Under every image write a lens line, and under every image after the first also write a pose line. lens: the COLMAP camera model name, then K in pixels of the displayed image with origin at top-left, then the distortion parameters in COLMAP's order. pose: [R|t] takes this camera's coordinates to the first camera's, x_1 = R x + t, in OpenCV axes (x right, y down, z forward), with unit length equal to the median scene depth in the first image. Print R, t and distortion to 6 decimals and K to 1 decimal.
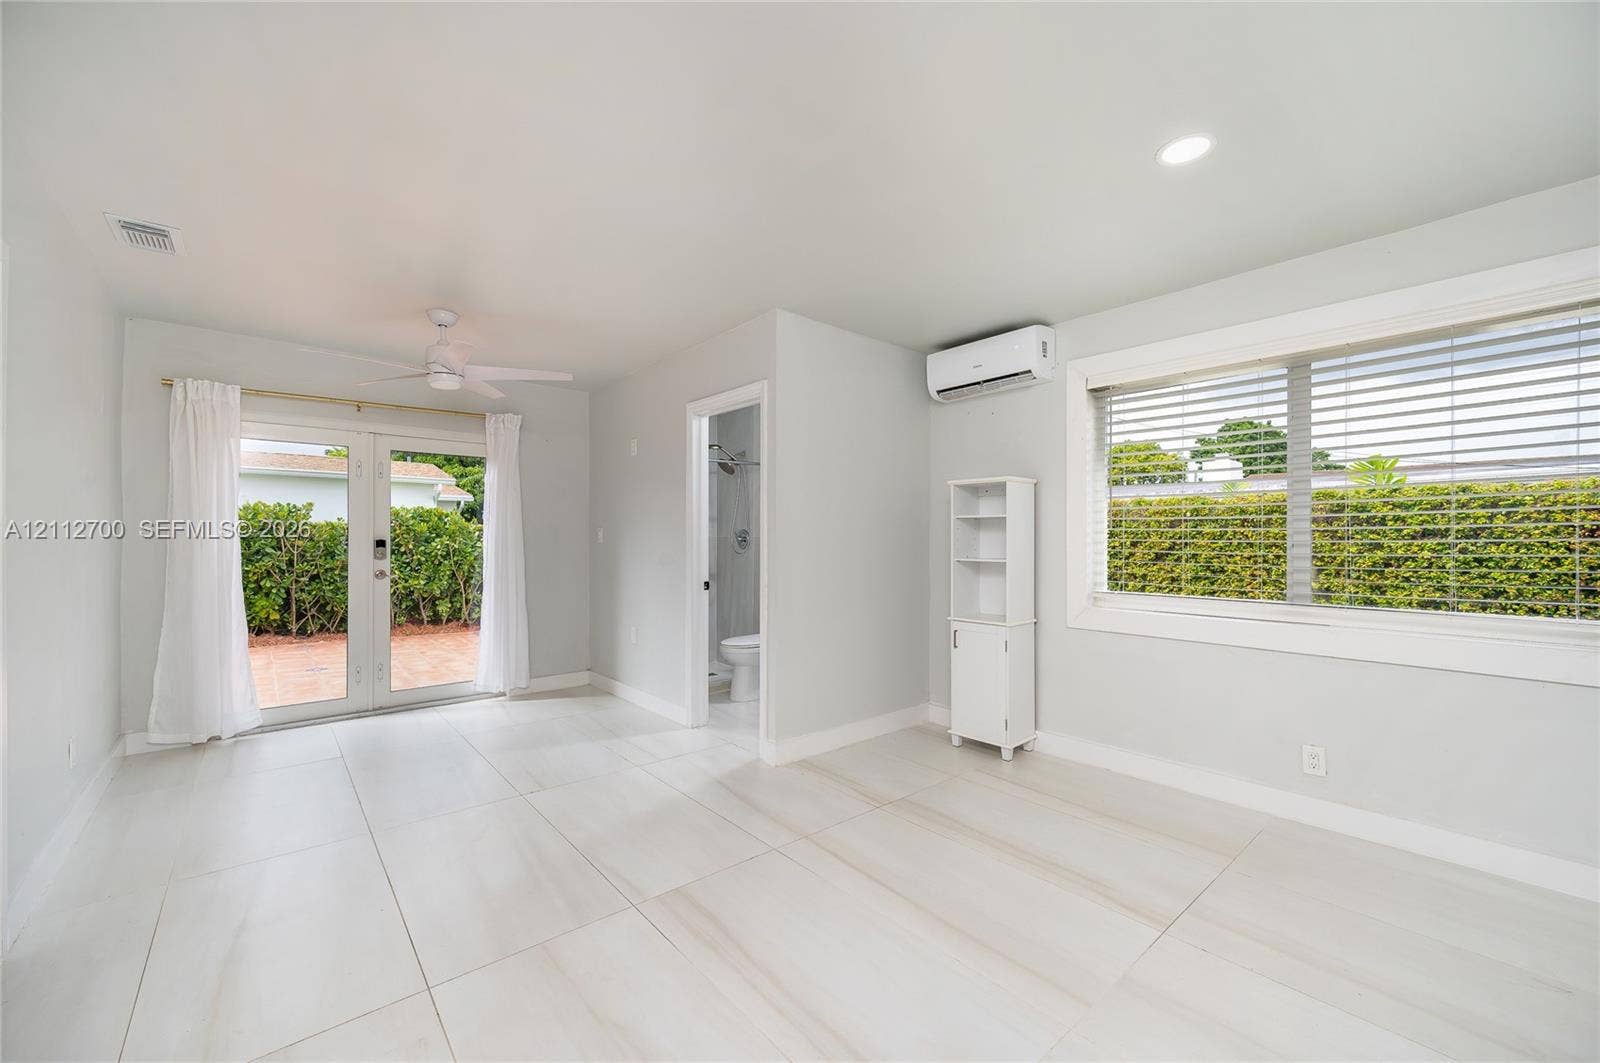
lens RADIAL K [[654.0, 0, 807.1], [0, 654.0, 545.9], [0, 0, 1]] dist [0.000192, -0.000004]
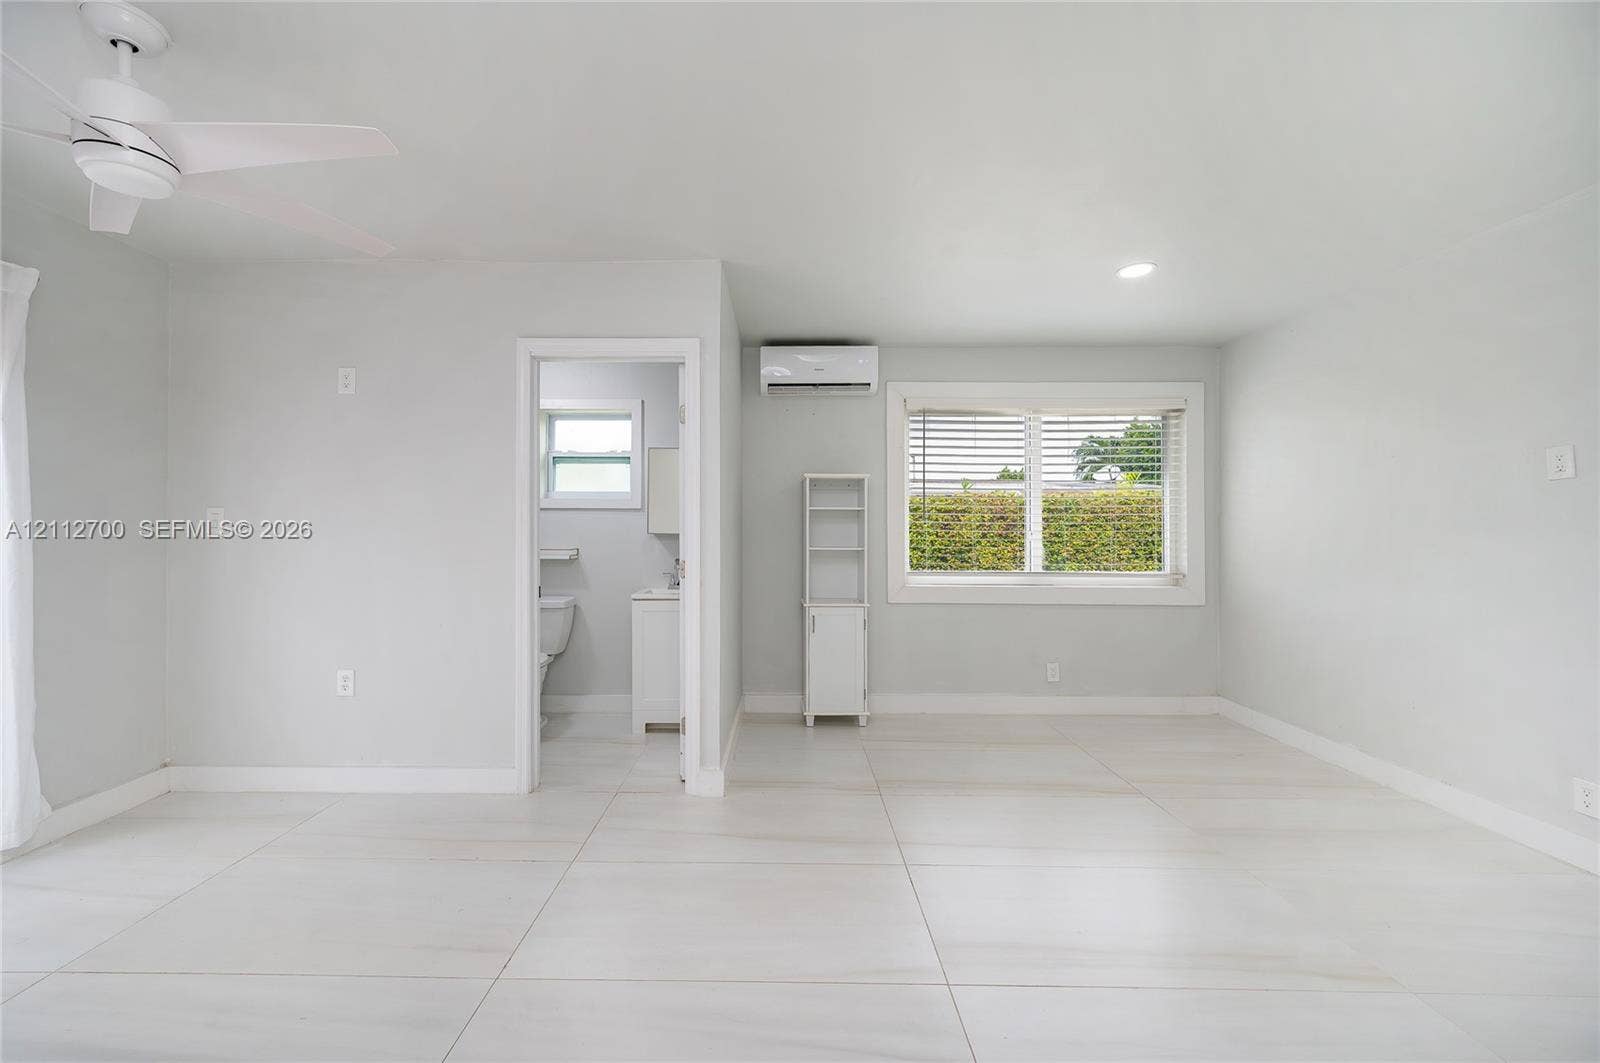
lens RADIAL K [[626.1, 0, 800.0], [0, 626.1, 531.5], [0, 0, 1]] dist [0.000057, 0.000000]
pose [[0.658680, -0.001717, 0.752421, -0.576661], [0.007407, 0.999964, -0.004202, -0.003388], [-0.752387, 0.008341, 0.658669, 0.369013]]
